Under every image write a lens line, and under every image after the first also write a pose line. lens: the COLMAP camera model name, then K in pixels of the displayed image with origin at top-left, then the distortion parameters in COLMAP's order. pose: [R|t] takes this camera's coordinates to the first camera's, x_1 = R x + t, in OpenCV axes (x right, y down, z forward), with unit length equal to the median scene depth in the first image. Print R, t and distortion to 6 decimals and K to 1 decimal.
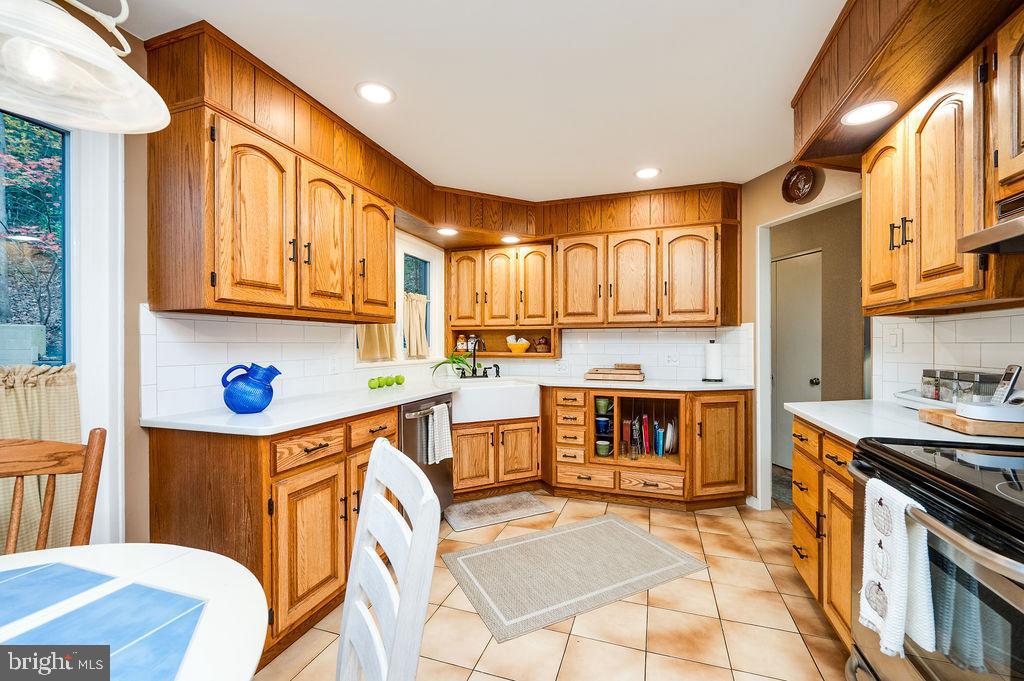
lens RADIAL K [[409.3, 0, 515.0], [0, 409.3, 344.1], [0, 0, 1]] dist [-0.005050, 0.000192]
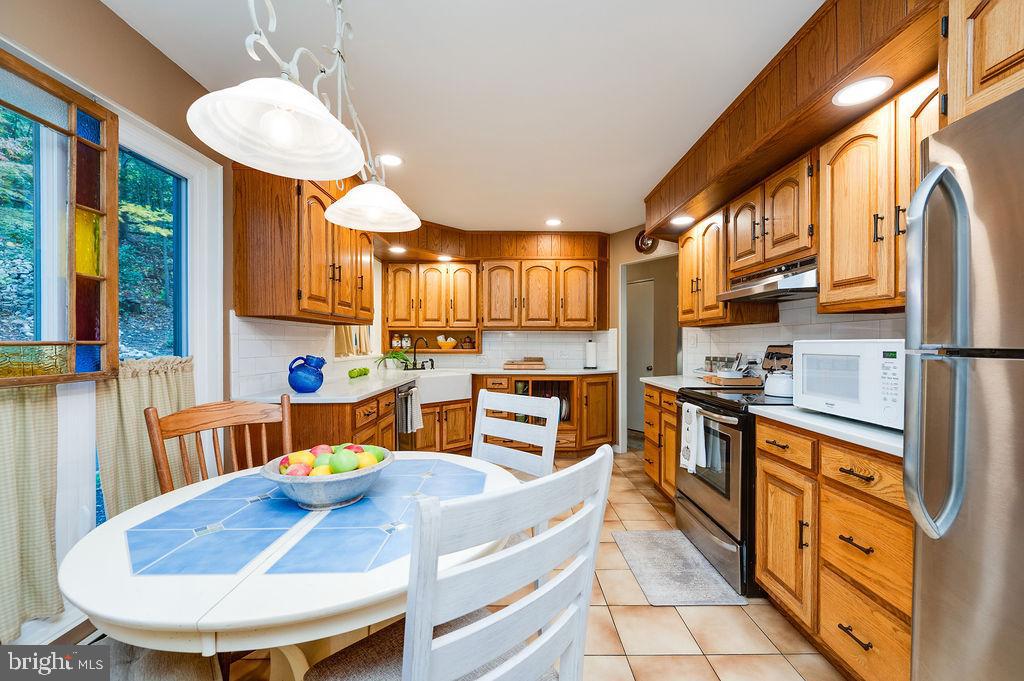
lens RADIAL K [[409.3, 0, 507.6], [0, 409.3, 343.5], [0, 0, 1]] dist [-0.005050, 0.000192]
pose [[0.947985, 0.002168, 0.318308, -0.283262], [-0.002653, 0.999996, 0.001089, 0.002446], [-0.318305, -0.001877, 0.947987, -0.304512]]
